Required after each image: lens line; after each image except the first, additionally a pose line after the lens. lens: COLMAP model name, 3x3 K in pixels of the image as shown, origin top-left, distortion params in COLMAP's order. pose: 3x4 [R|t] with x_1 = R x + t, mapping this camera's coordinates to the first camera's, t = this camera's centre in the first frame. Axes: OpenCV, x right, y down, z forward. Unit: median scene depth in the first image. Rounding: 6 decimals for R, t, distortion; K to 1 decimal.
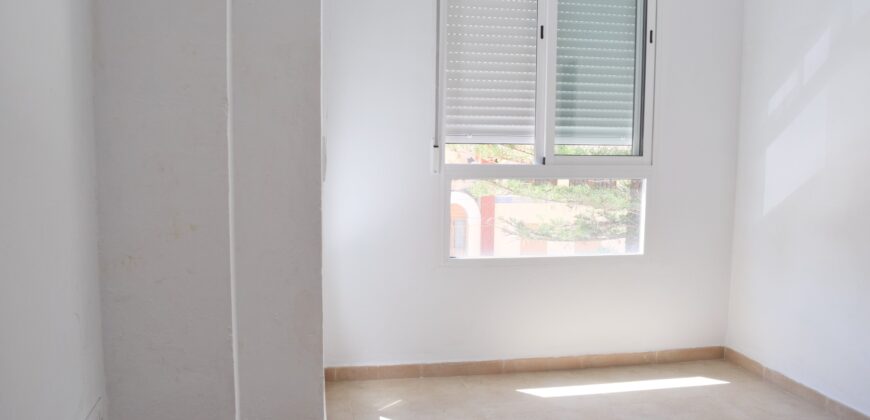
lens RADIAL K [[673.9, 0, 435.0], [0, 673.9, 215.3], [0, 0, 1]] dist [-0.101442, 0.003924]
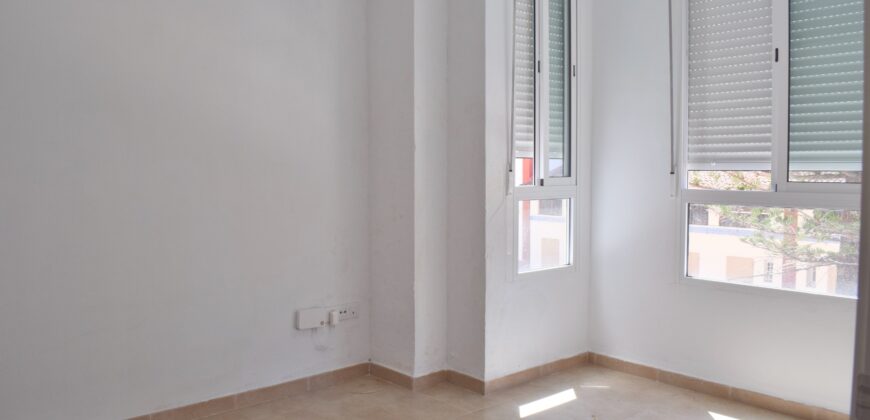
lens RADIAL K [[673.9, 0, 435.8], [0, 673.9, 205.1], [0, 0, 1]] dist [-0.101442, 0.003924]
pose [[0.485905, 0.036407, -0.873253, 0.754803], [-0.090463, 0.995861, -0.008818, -0.004686], [0.869318, 0.083281, 0.487187, 0.127550]]
